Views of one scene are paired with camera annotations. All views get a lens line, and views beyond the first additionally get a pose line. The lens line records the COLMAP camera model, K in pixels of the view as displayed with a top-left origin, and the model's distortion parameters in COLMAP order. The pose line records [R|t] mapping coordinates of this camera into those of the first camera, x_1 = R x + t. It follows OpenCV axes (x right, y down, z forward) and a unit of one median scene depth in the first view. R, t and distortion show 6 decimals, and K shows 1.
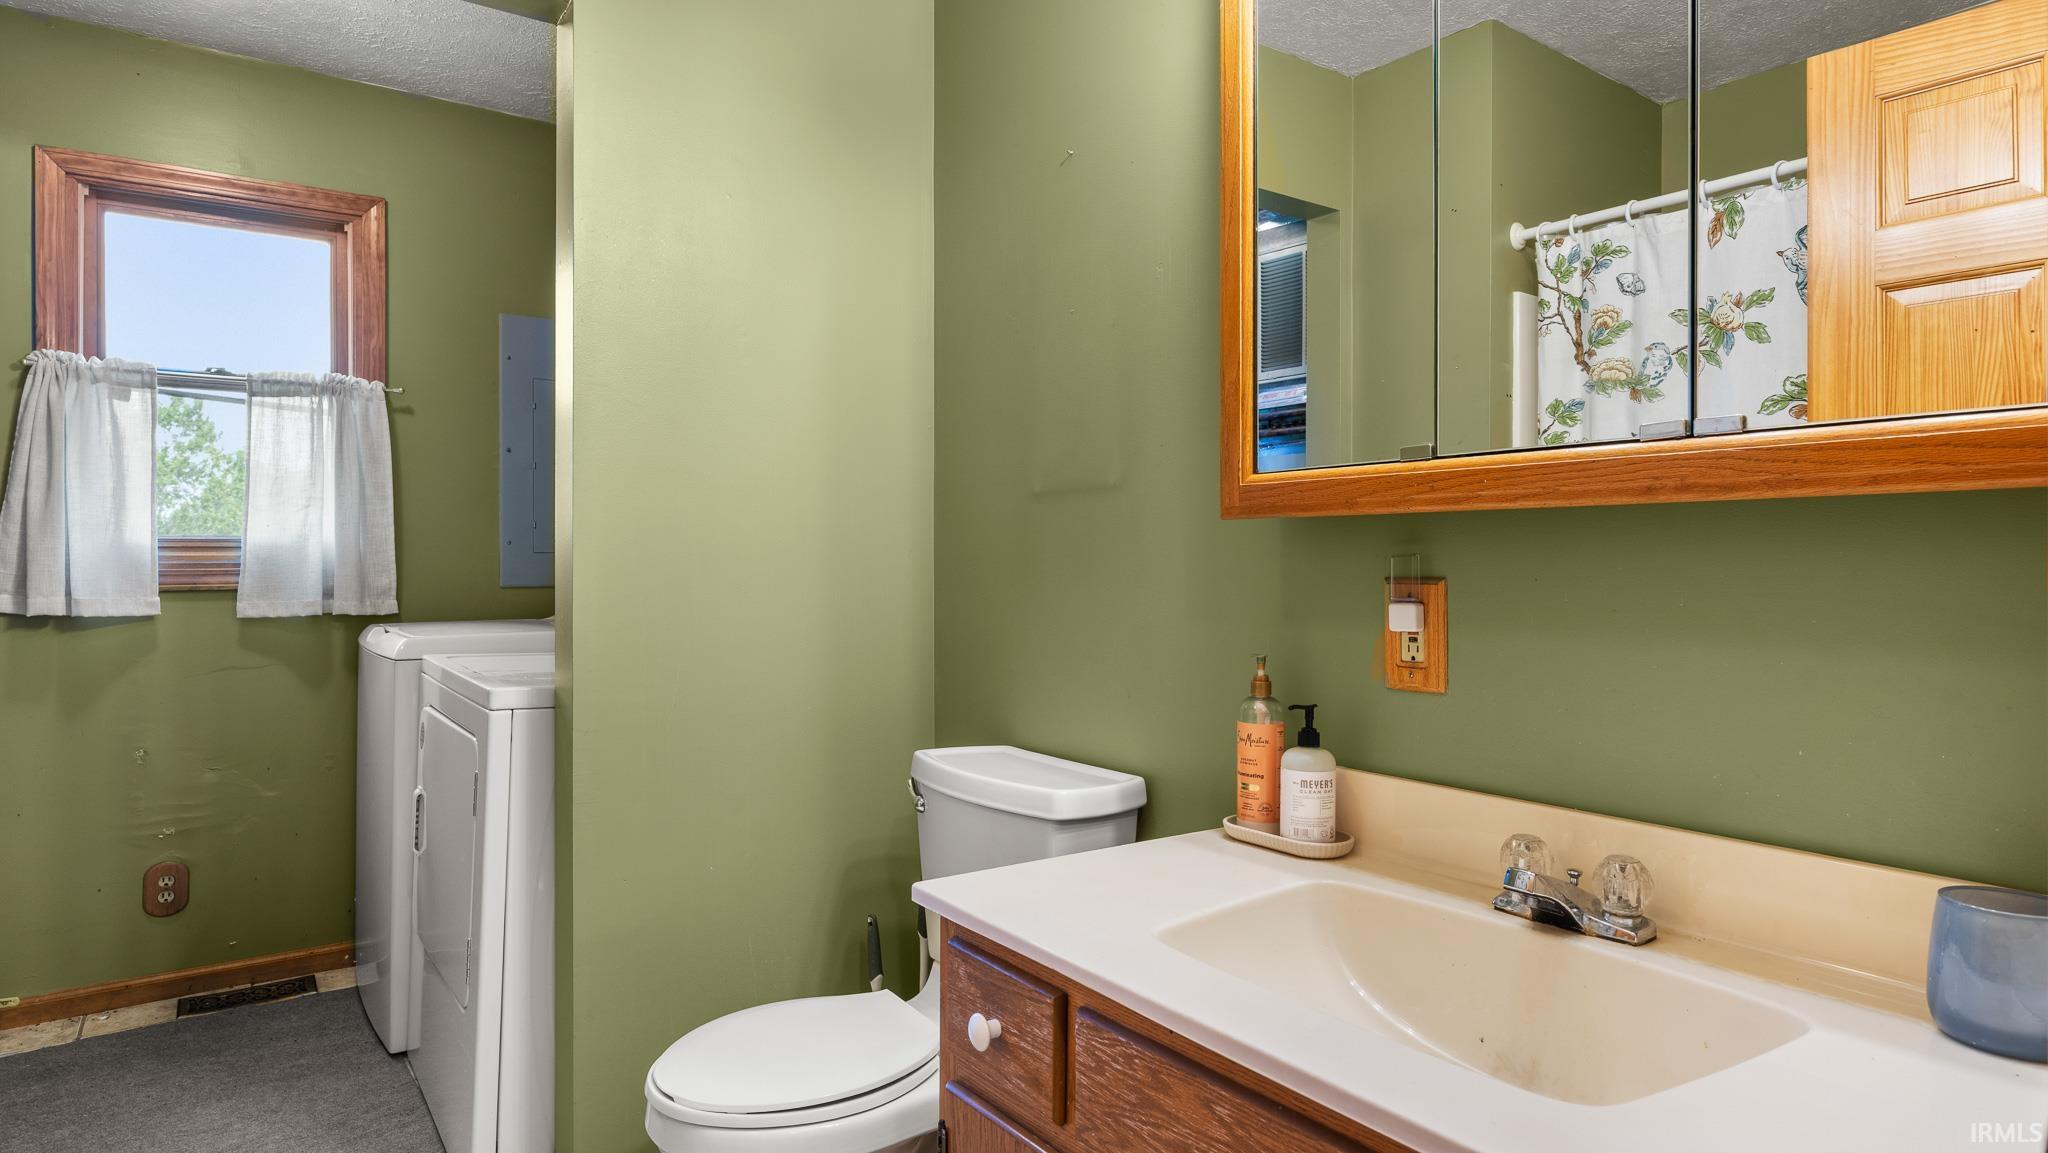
lens RADIAL K [[1136.6, 0, 1028.4], [0, 1136.6, 557.6], [0, 0, 1]] dist [0.003976, -0.001036]
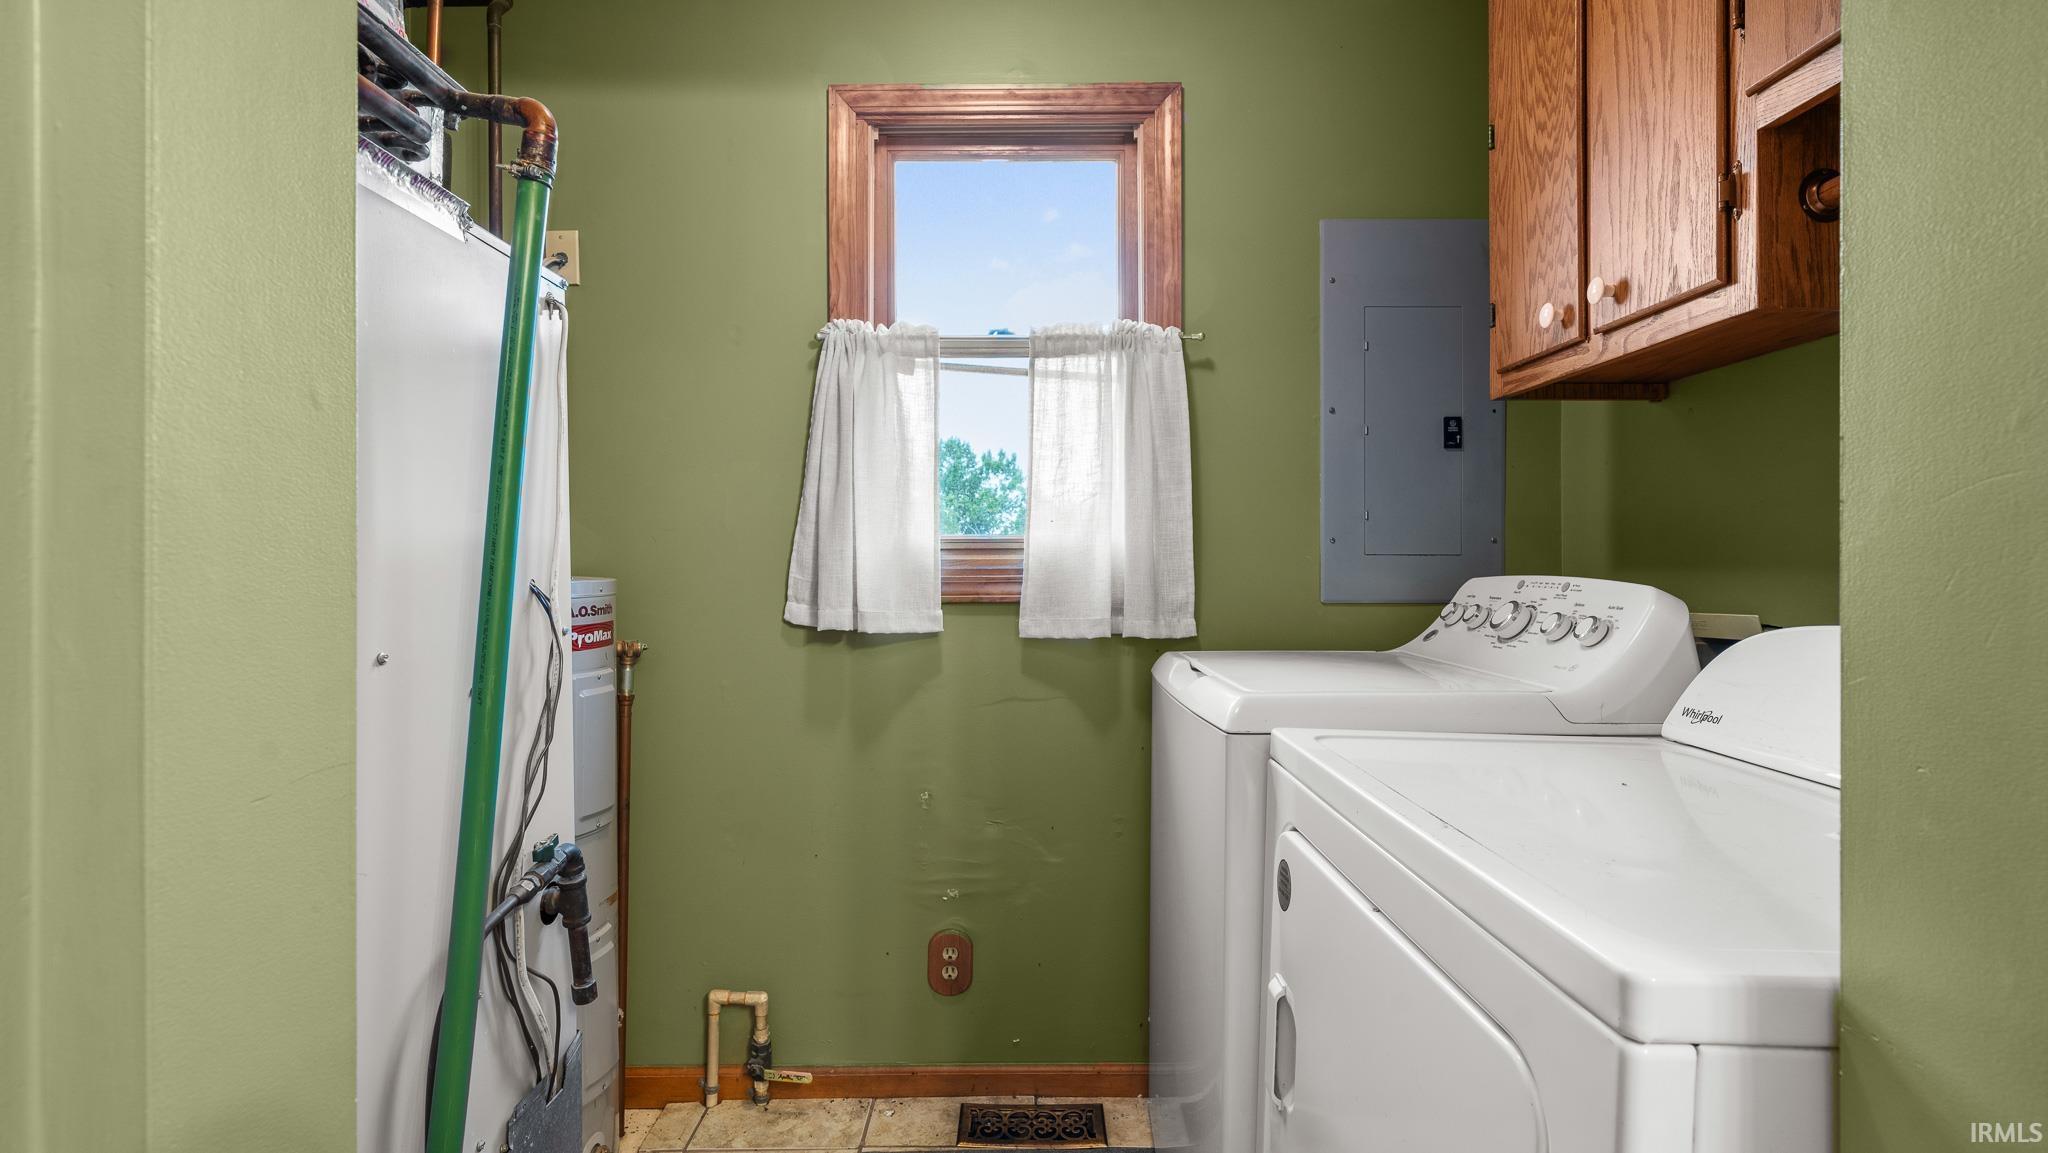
lens RADIAL K [[980.5, 0, 1023.0], [0, 980.5, 569.7], [0, 0, 1]] dist [0.000311, 0.000002]
pose [[0.813554, 0.002533, -0.581483, -0.297669], [0.000960, 0.999983, 0.005698, 0.001583], [0.581488, -0.005194, 0.813538, 0.448529]]
